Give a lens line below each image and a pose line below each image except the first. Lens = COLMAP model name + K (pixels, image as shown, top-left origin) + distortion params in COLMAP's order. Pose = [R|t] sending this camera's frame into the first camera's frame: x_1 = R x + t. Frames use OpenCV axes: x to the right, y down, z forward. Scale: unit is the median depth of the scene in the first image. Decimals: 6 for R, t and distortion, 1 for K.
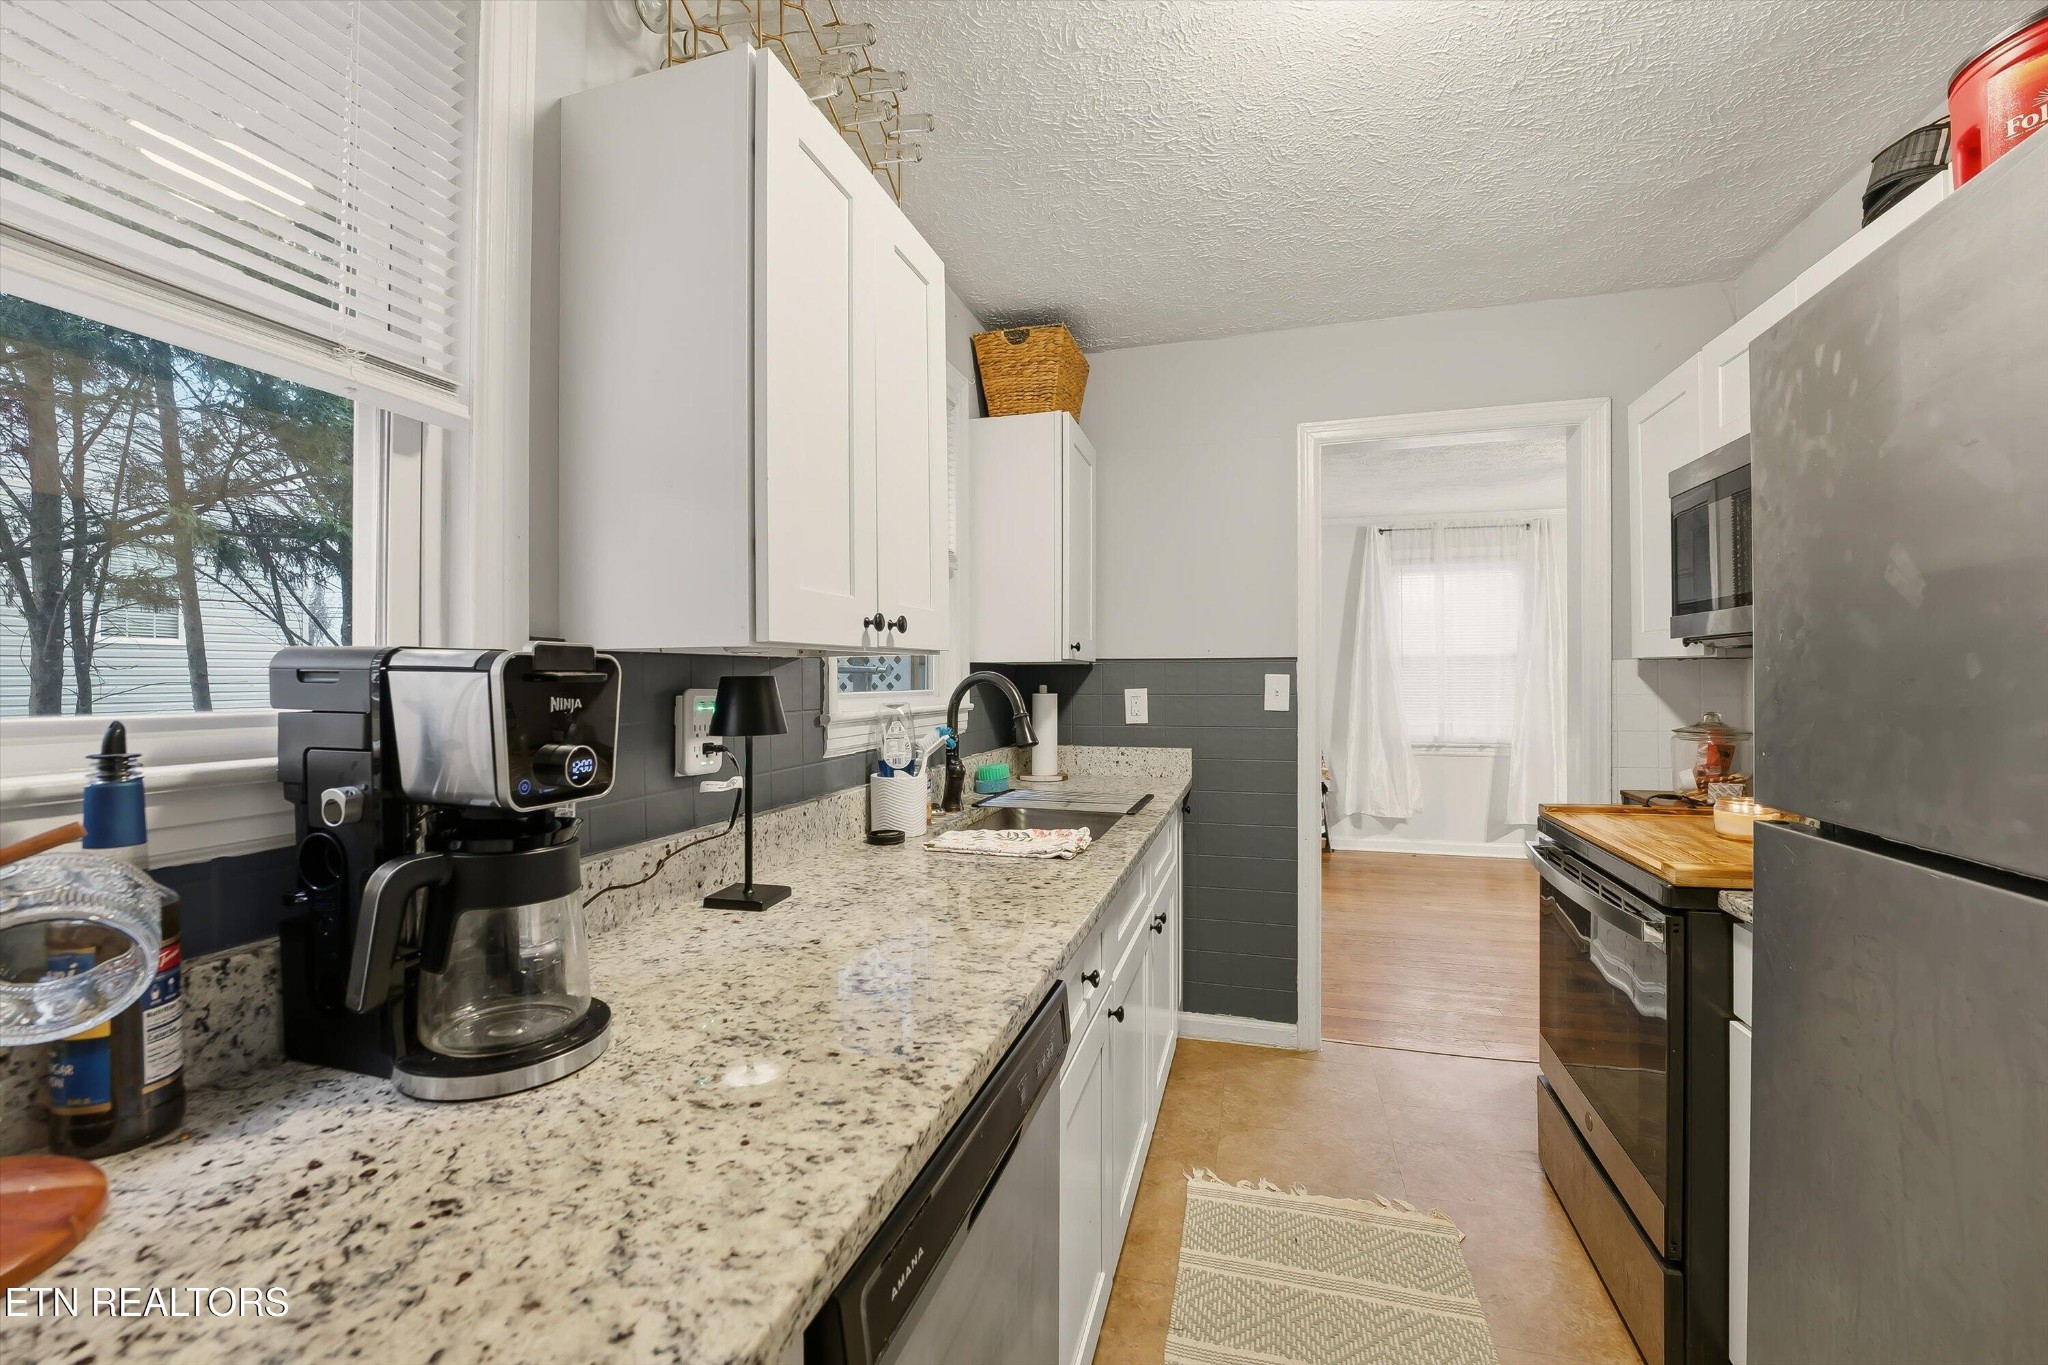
lens RADIAL K [[839.4, 0, 1024.0], [0, 839.4, 682.5], [0, 0, 1]] dist [-0.003544, -0.000243]
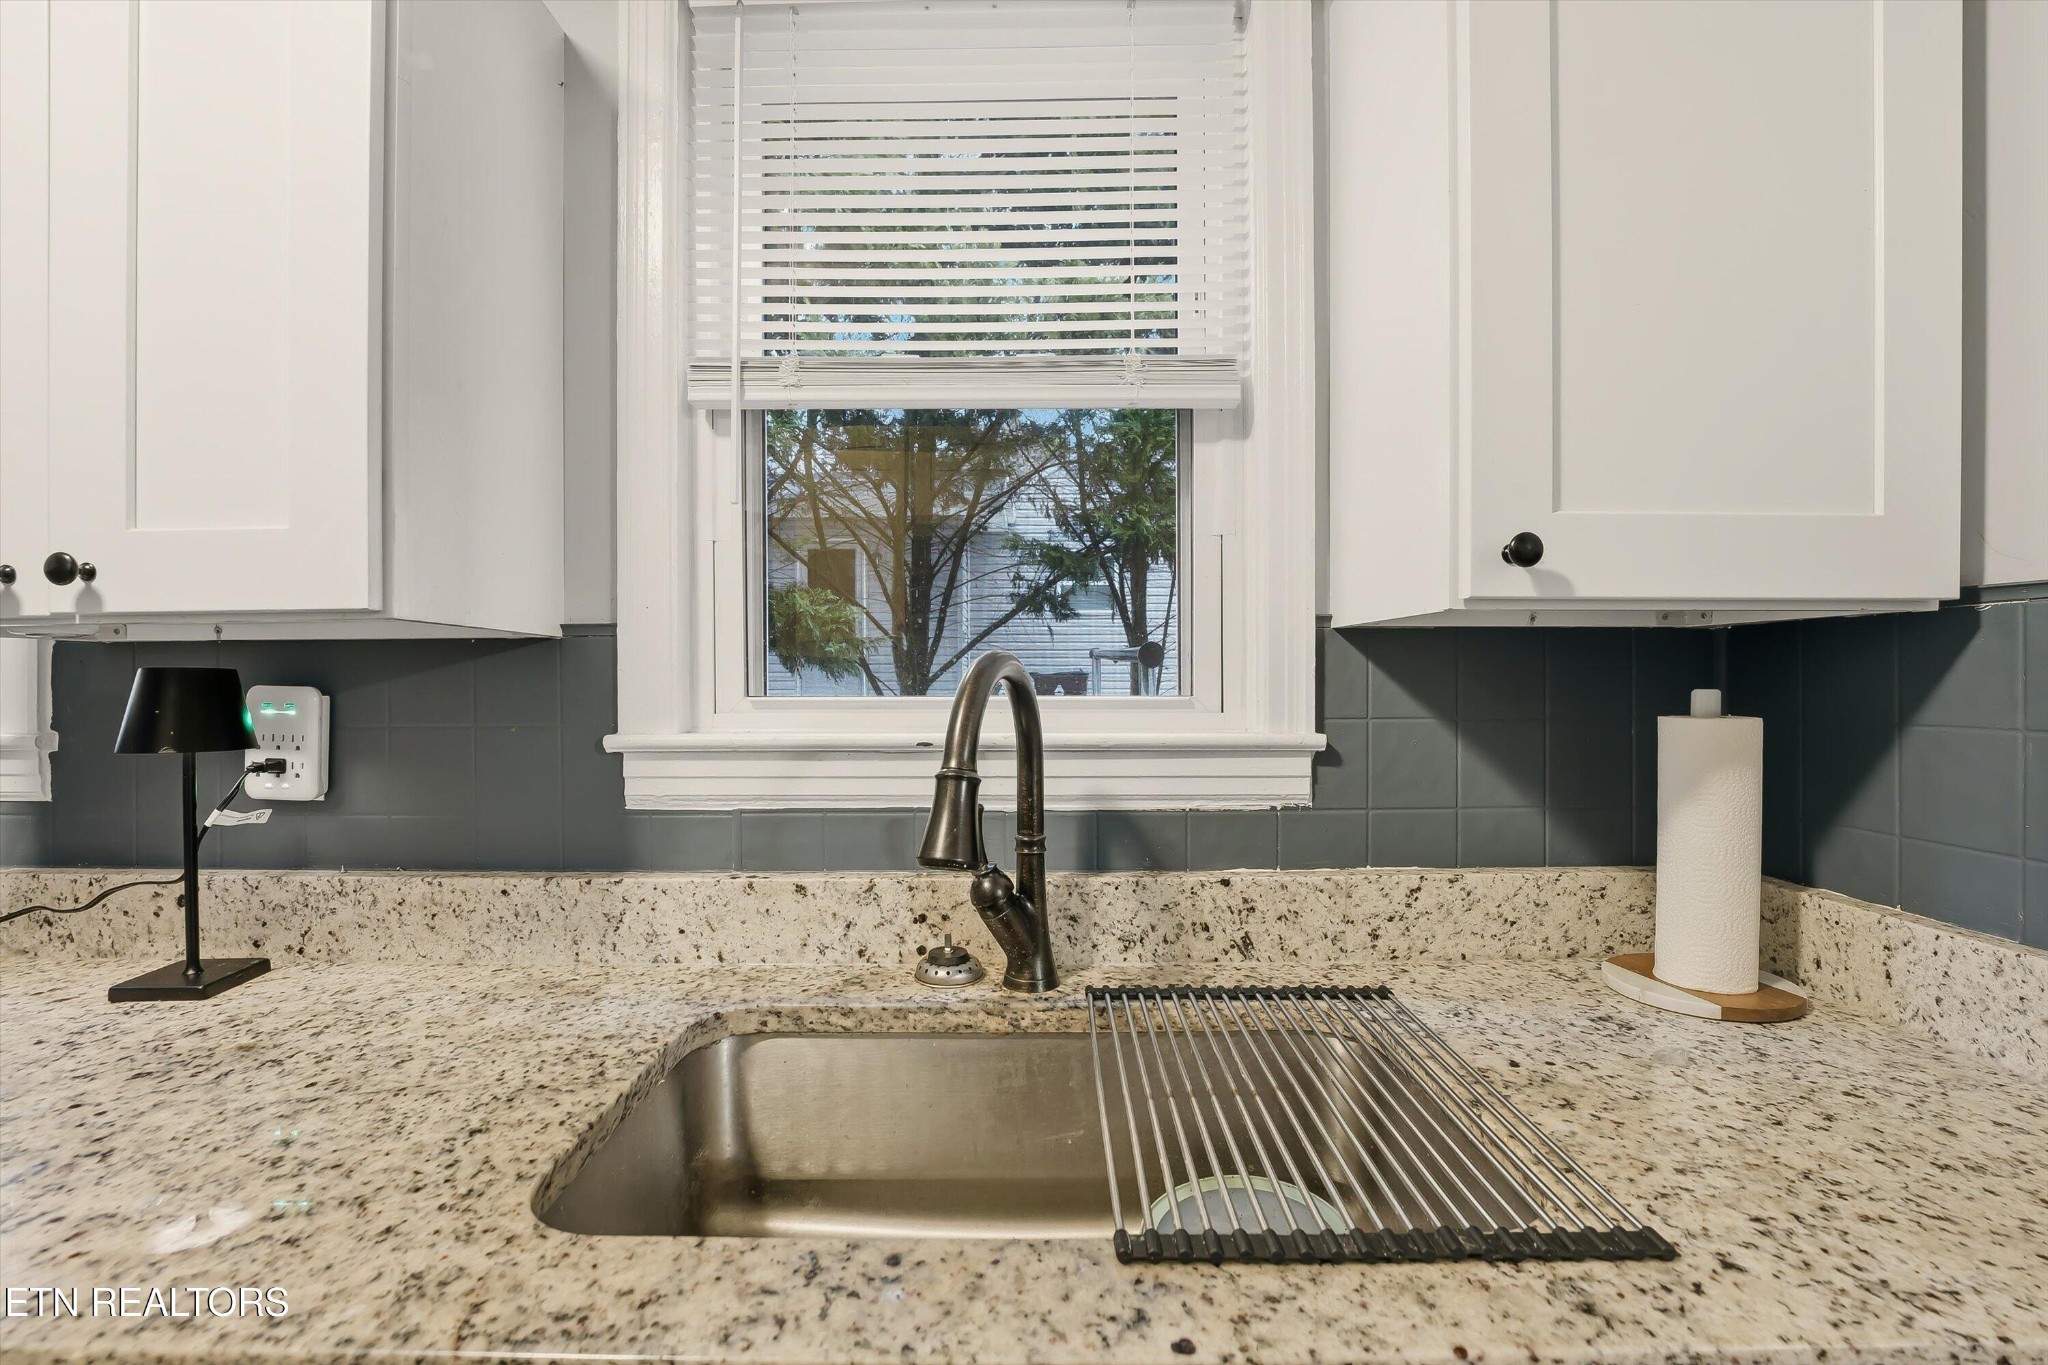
lens RADIAL K [[892.0, 0, 1034.3], [0, 892.0, 693.3], [0, 0, 1]] dist [-0.022837, 0.000206]
pose [[0.272765, 0.020841, -0.961855, 0.128938], [-0.001269, 0.999772, 0.021303, -0.000774], [0.962080, -0.004591, 0.272730, 0.335753]]
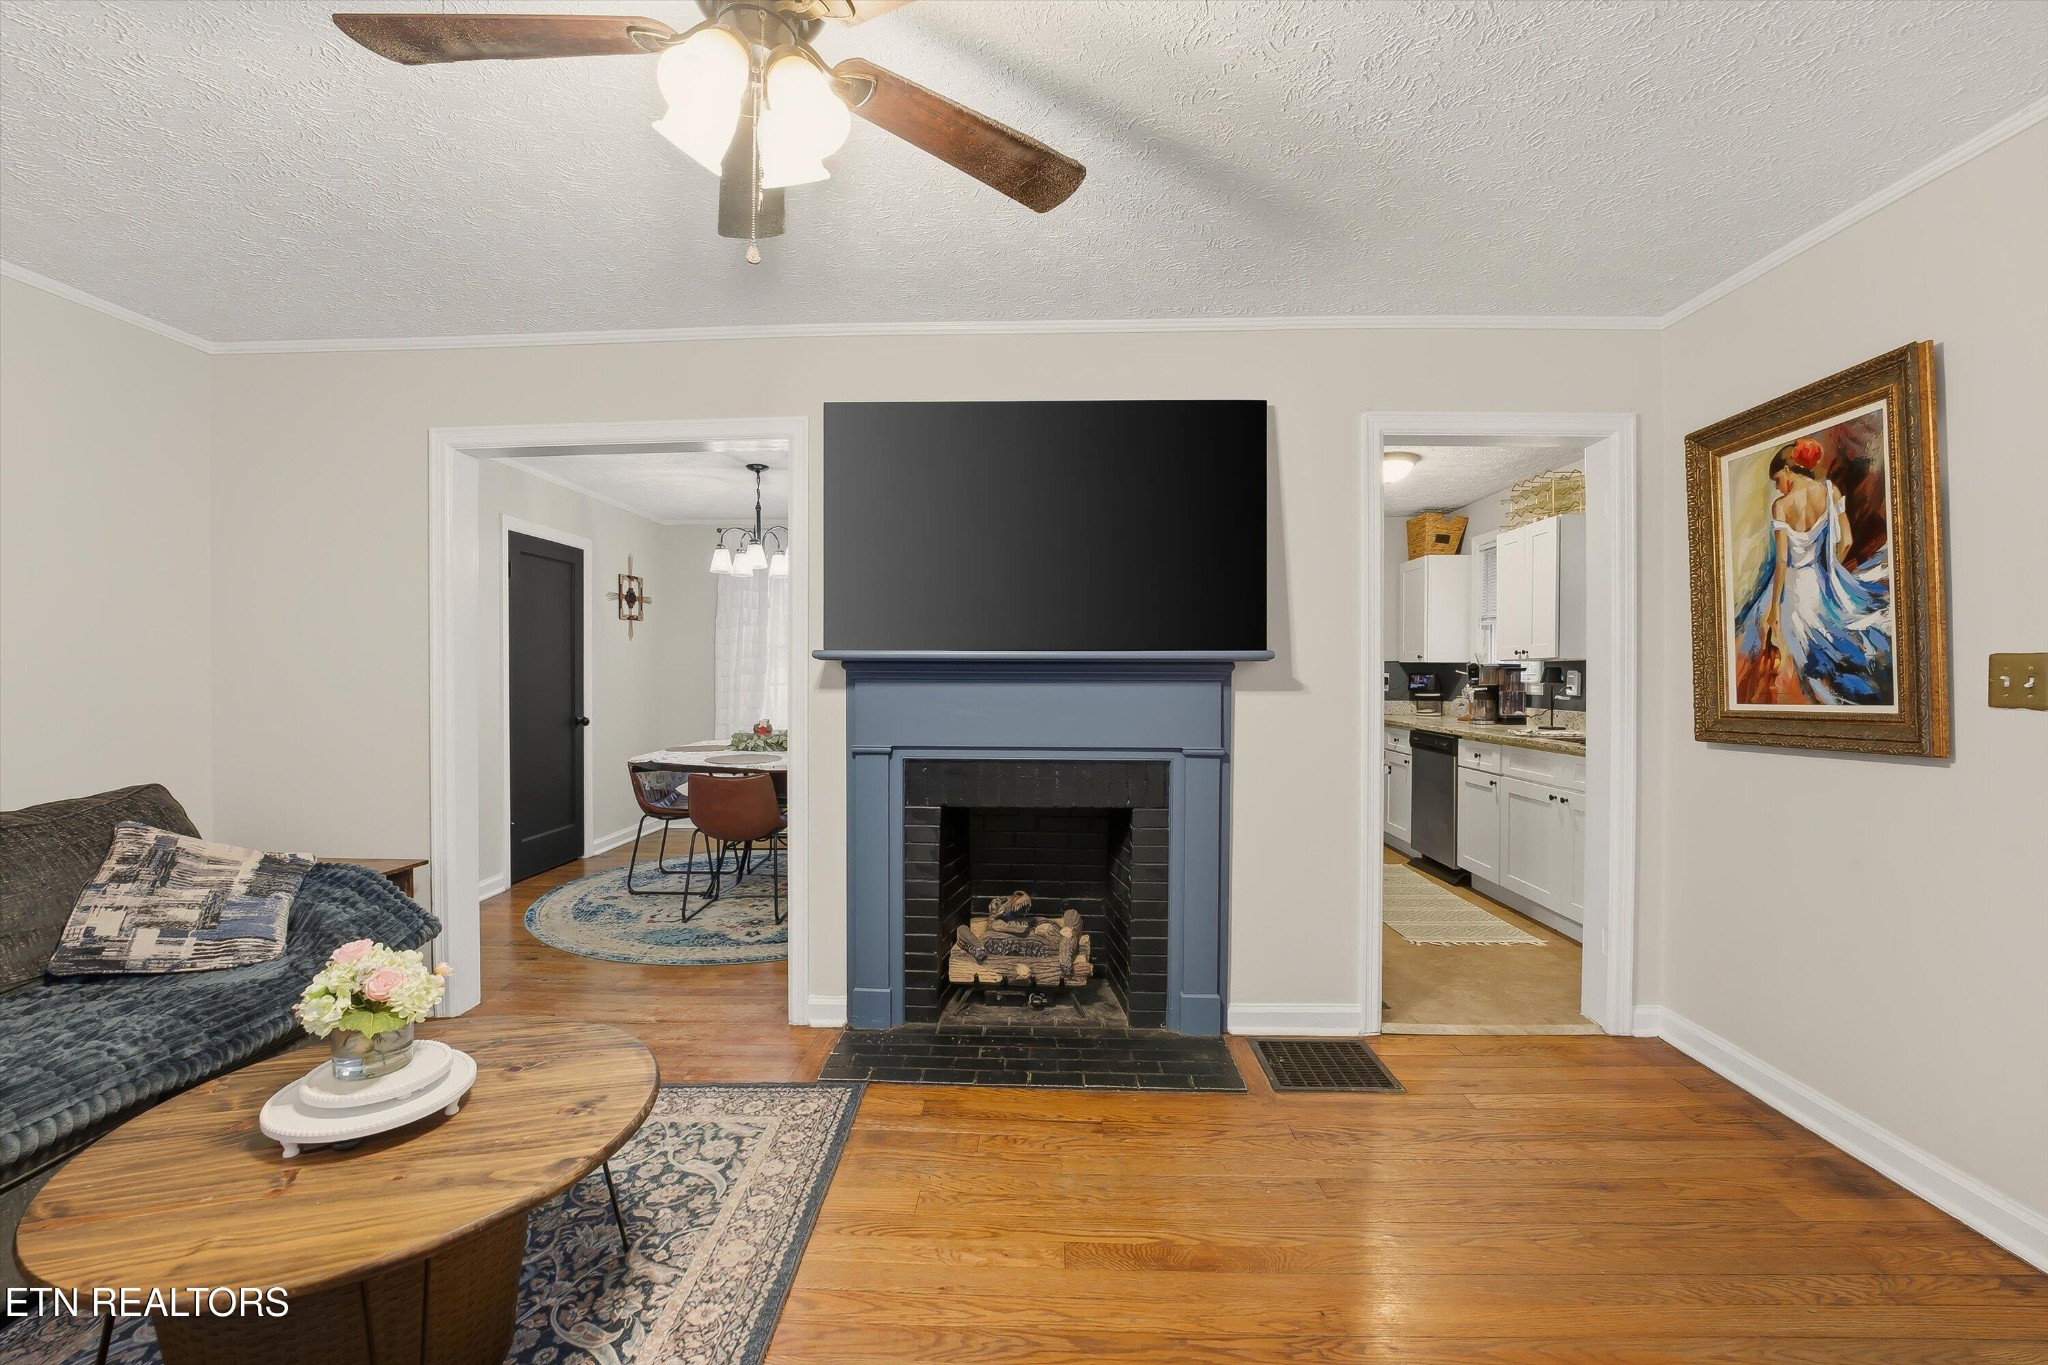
lens RADIAL K [[844.4, 0, 1024.0], [0, 844.4, 682.5], [0, 0, 1]] dist [-0.031986, 0.005764]
pose [[-0.968193, 0.011906, -0.249921, 0.616322], [0.008550, 0.999858, 0.014510, -0.002487], [0.250058, 0.011912, -0.968157, 0.874136]]
